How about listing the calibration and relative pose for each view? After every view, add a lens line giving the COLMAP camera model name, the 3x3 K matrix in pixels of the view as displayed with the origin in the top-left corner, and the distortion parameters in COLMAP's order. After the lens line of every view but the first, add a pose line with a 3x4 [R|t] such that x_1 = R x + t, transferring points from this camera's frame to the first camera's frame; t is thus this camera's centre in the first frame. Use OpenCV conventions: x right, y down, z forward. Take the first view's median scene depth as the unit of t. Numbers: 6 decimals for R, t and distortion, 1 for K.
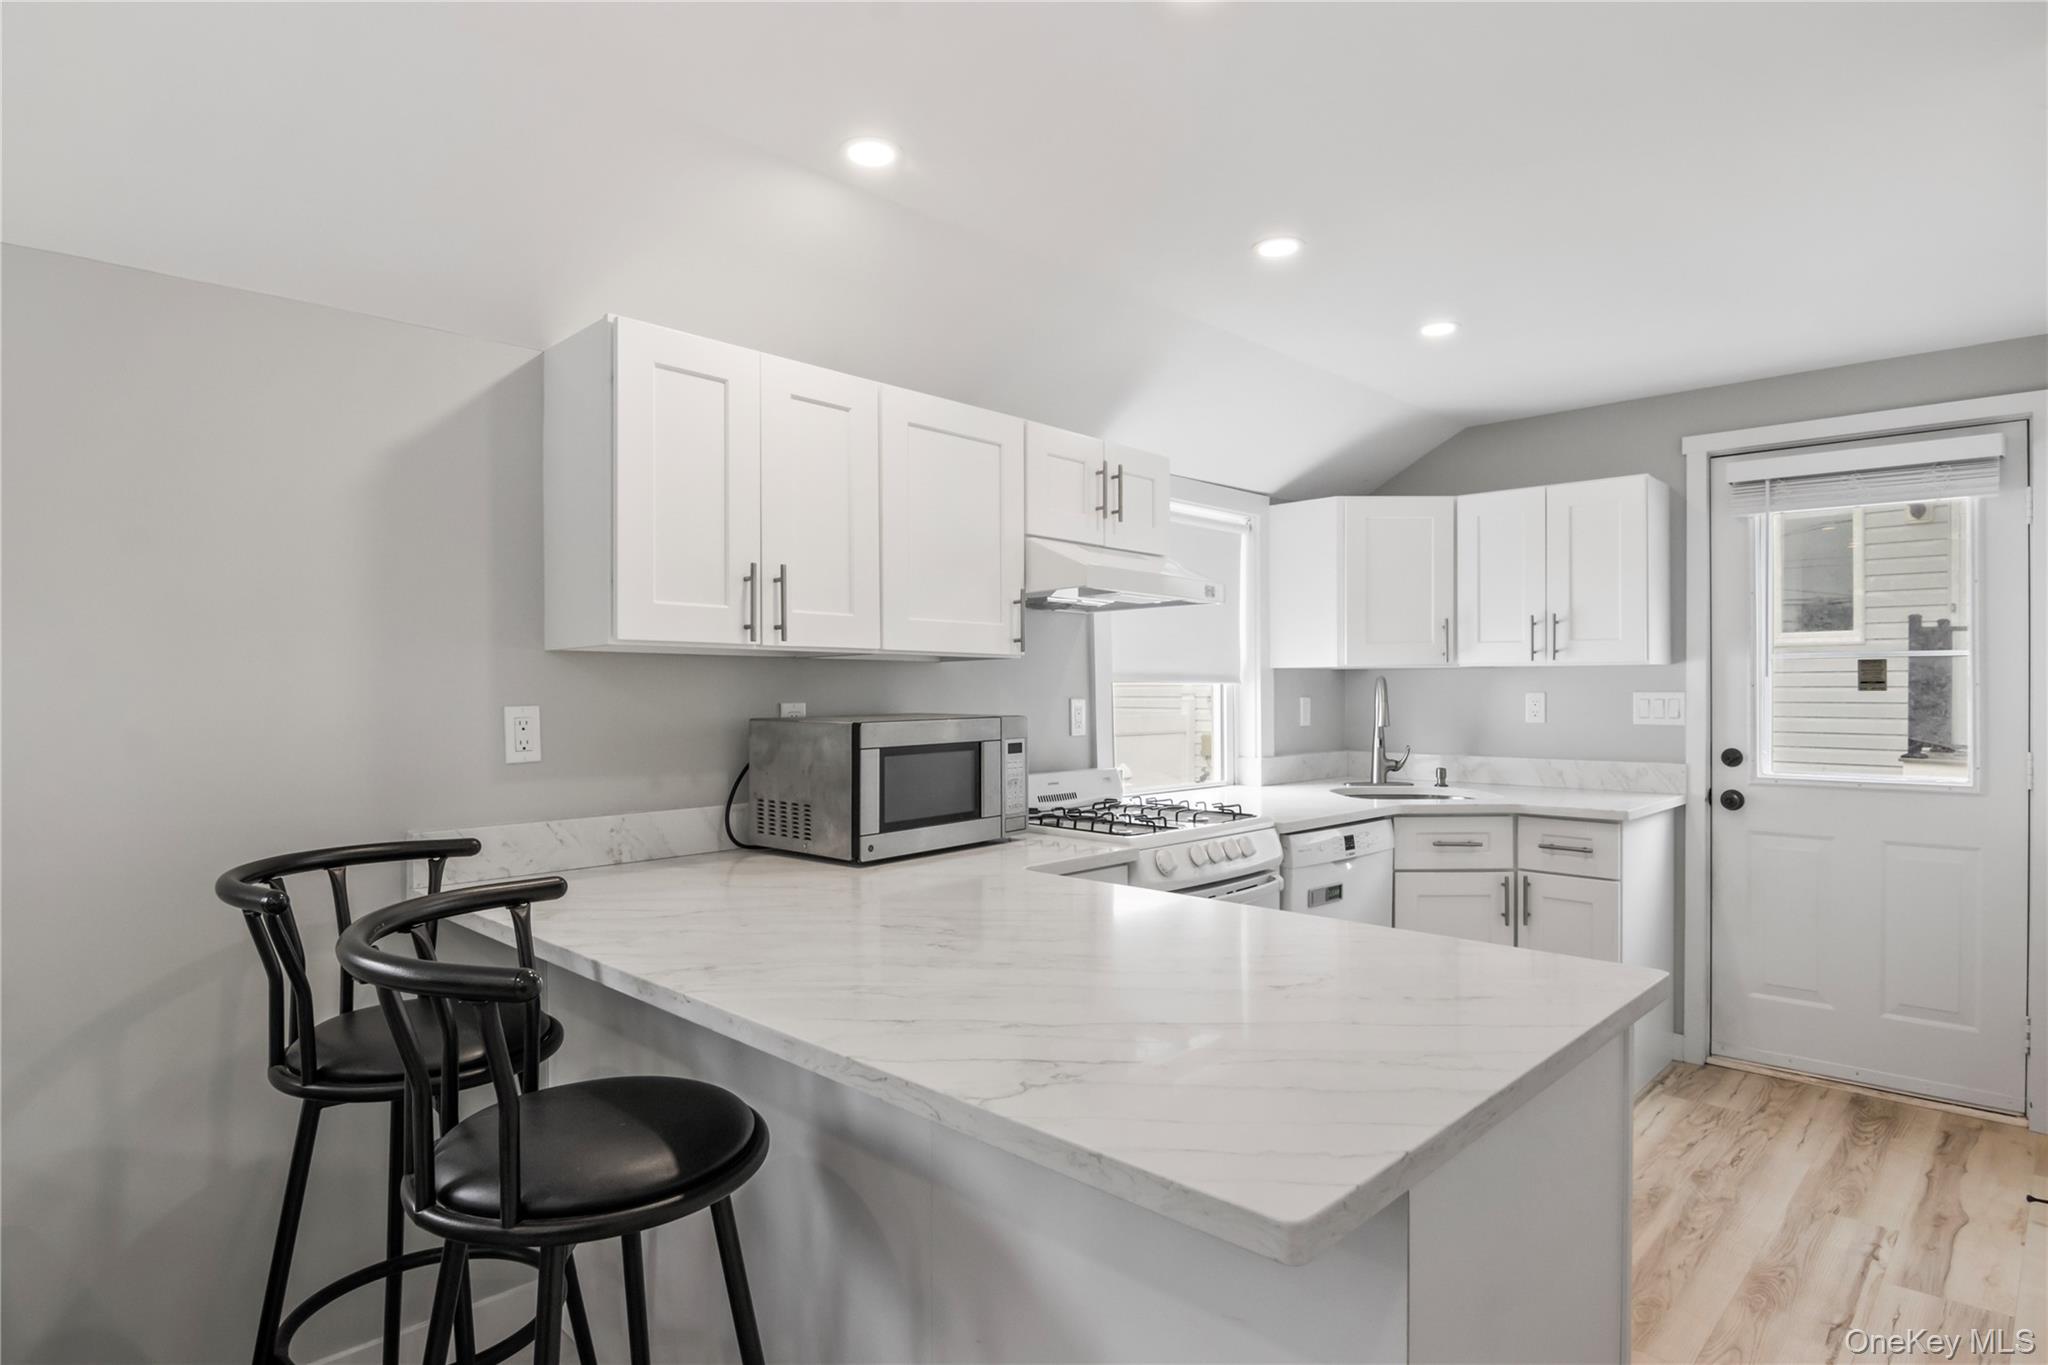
lens RADIAL K [[1130.2, 0, 1021.8], [0, 1130.2, 697.3], [0, 0, 1]] dist [-0.000329, 0.000264]
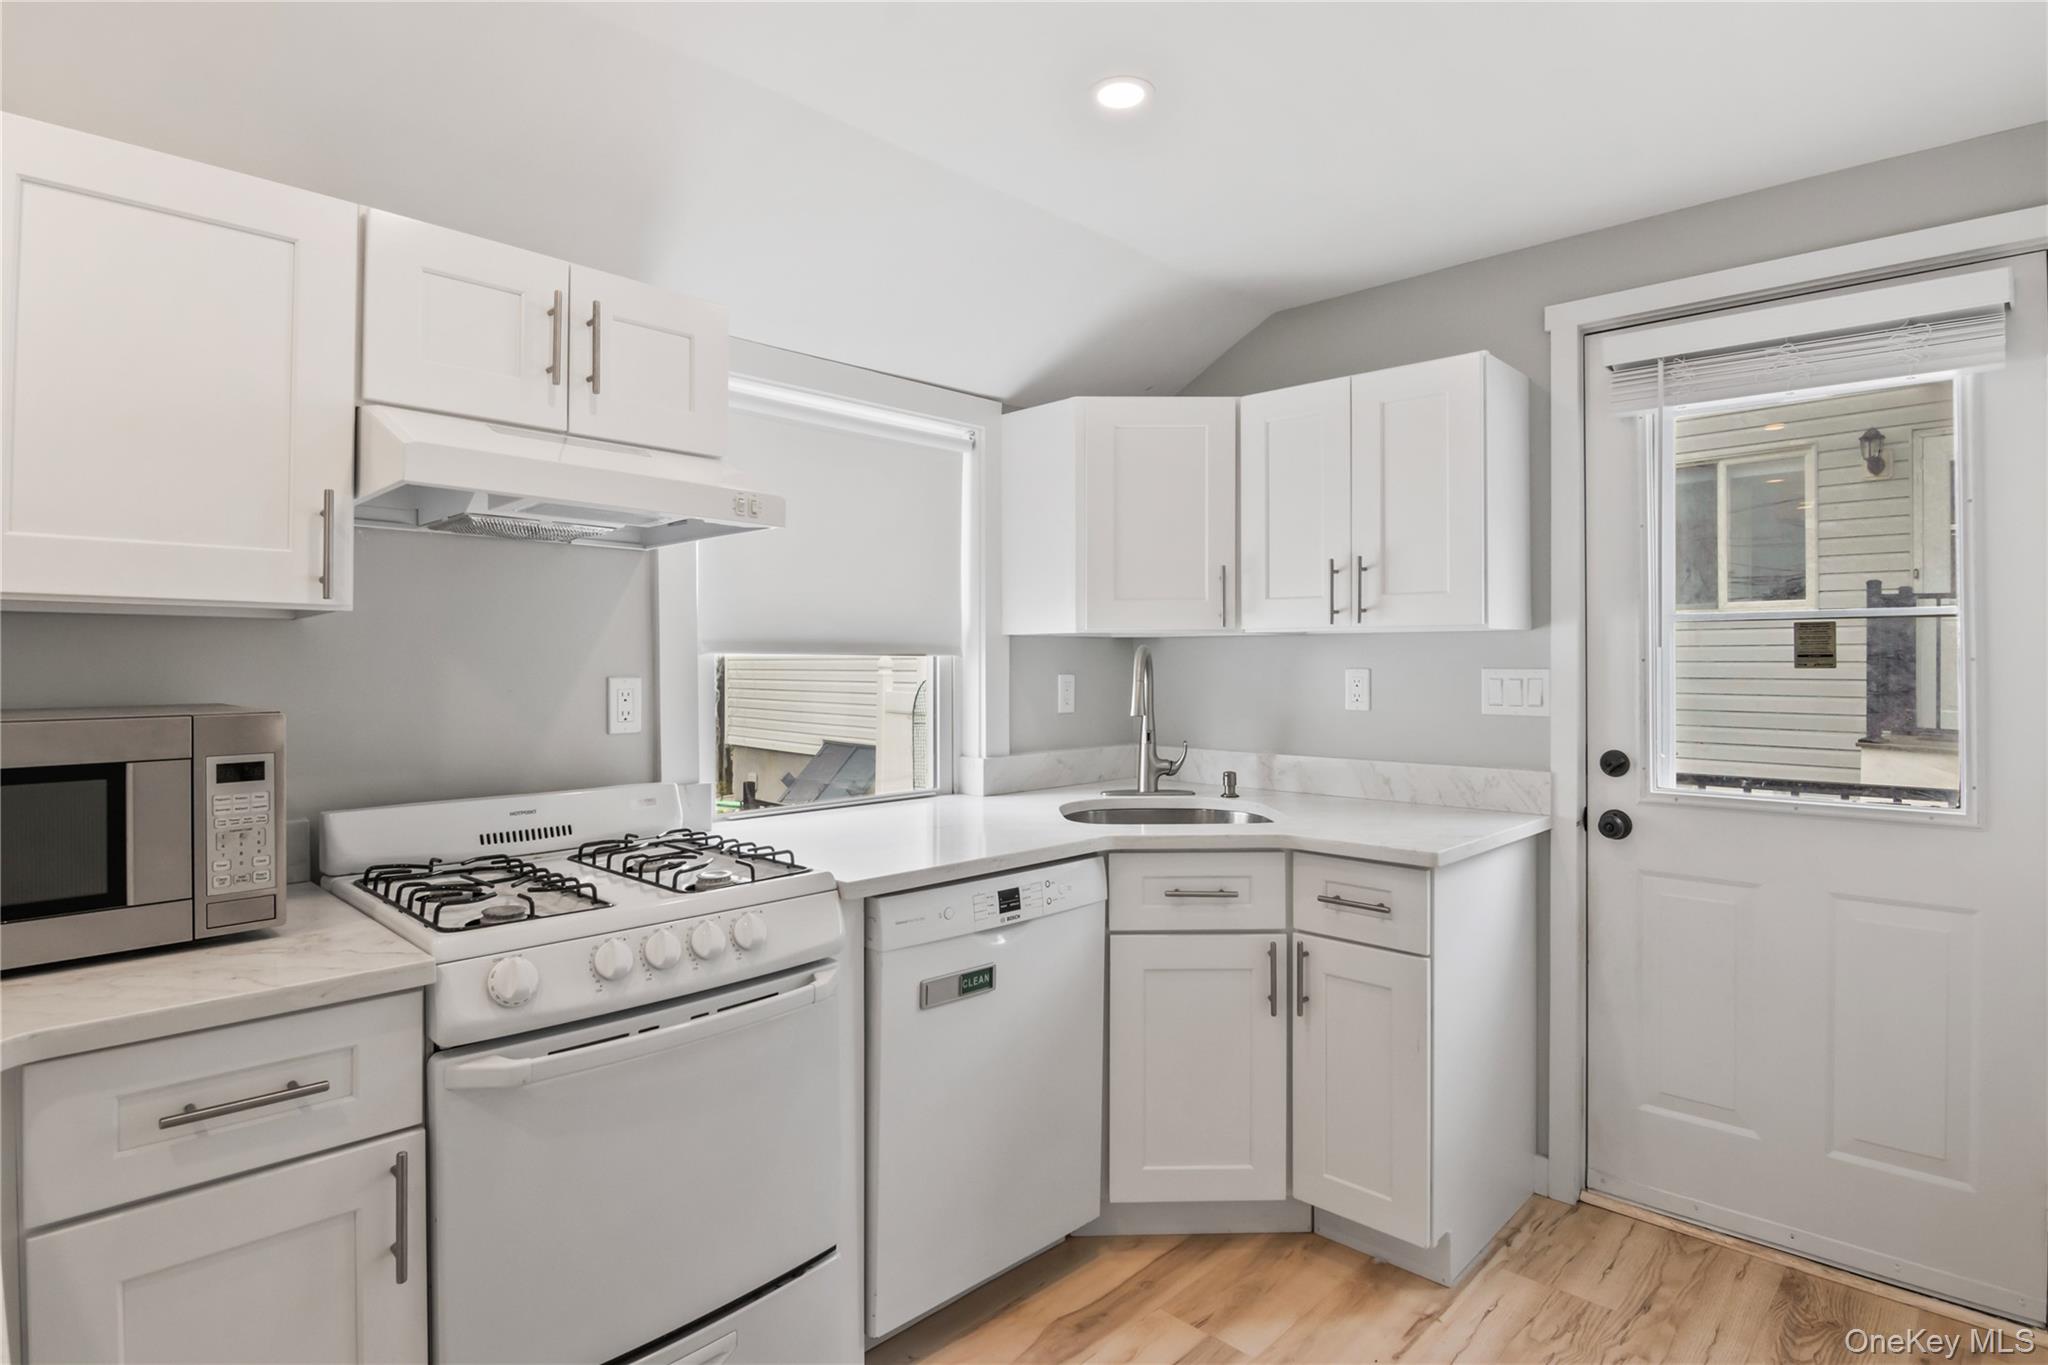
lens RADIAL K [[1068.4, 0, 1029.4], [0, 1068.4, 661.6], [0, 0, 1]] dist [-0.003472, -0.001389]
pose [[0.999998, 0.001762, -0.000734, 0.276007], [-0.001768, 0.999973, -0.007180, -0.004154], [0.000721, 0.007182, 0.999974, 0.352057]]
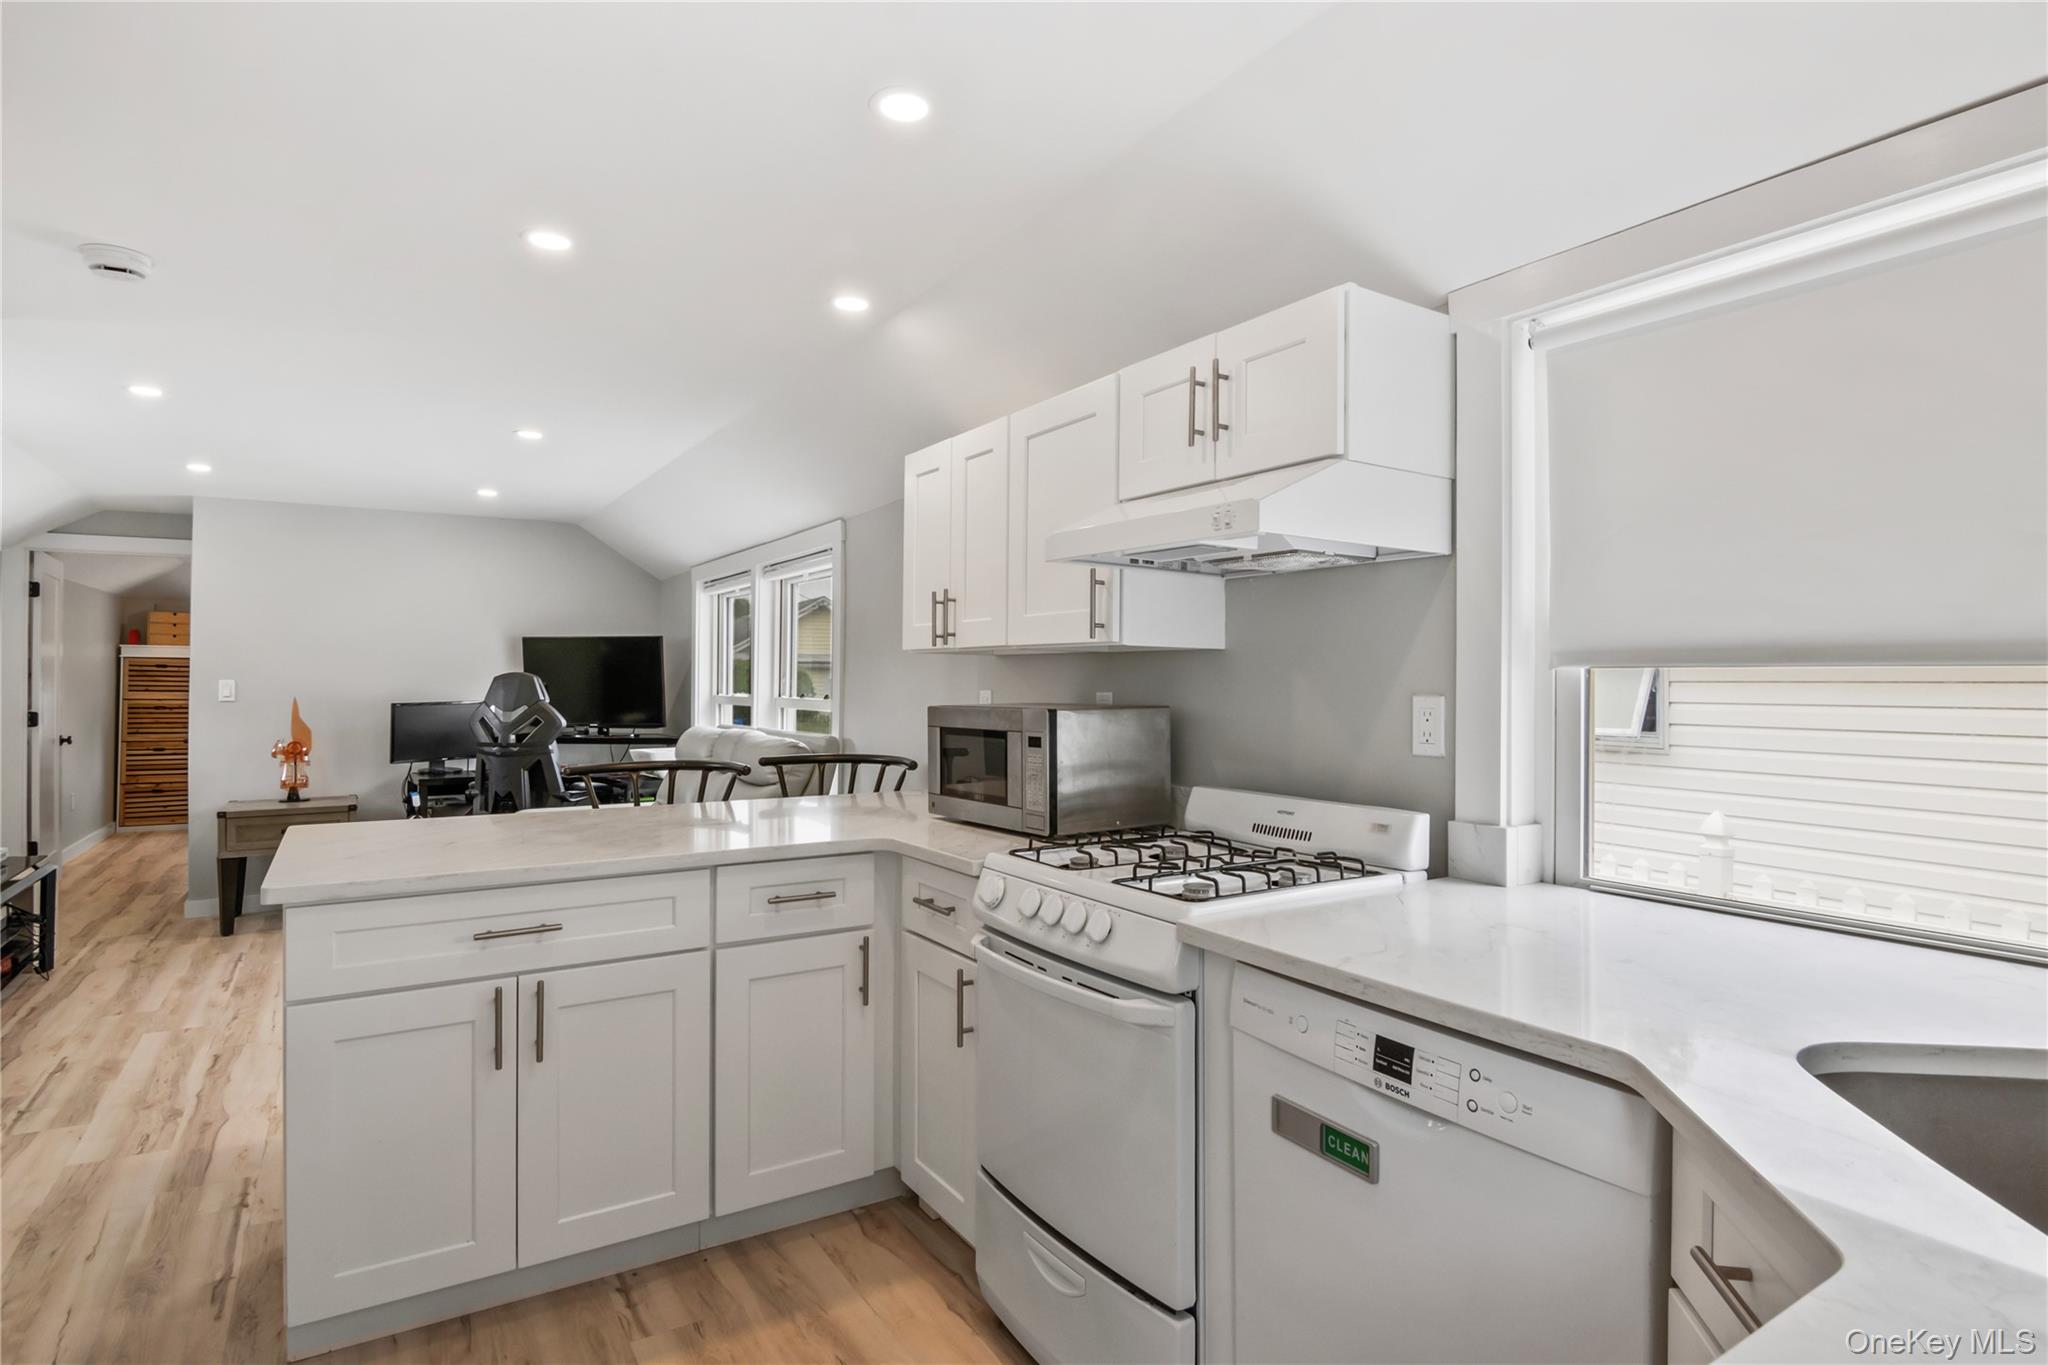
lens RADIAL K [[1046.7, 0, 1024.0], [0, 1046.7, 682.5], [0, 0, 1]] dist [-0.001496, -0.000273]
pose [[-0.236552, 0.001831, -0.971617, 0.627697], [-0.007497, 0.999965, 0.003710, -0.006449], [0.971590, 0.008162, -0.236530, 0.877885]]
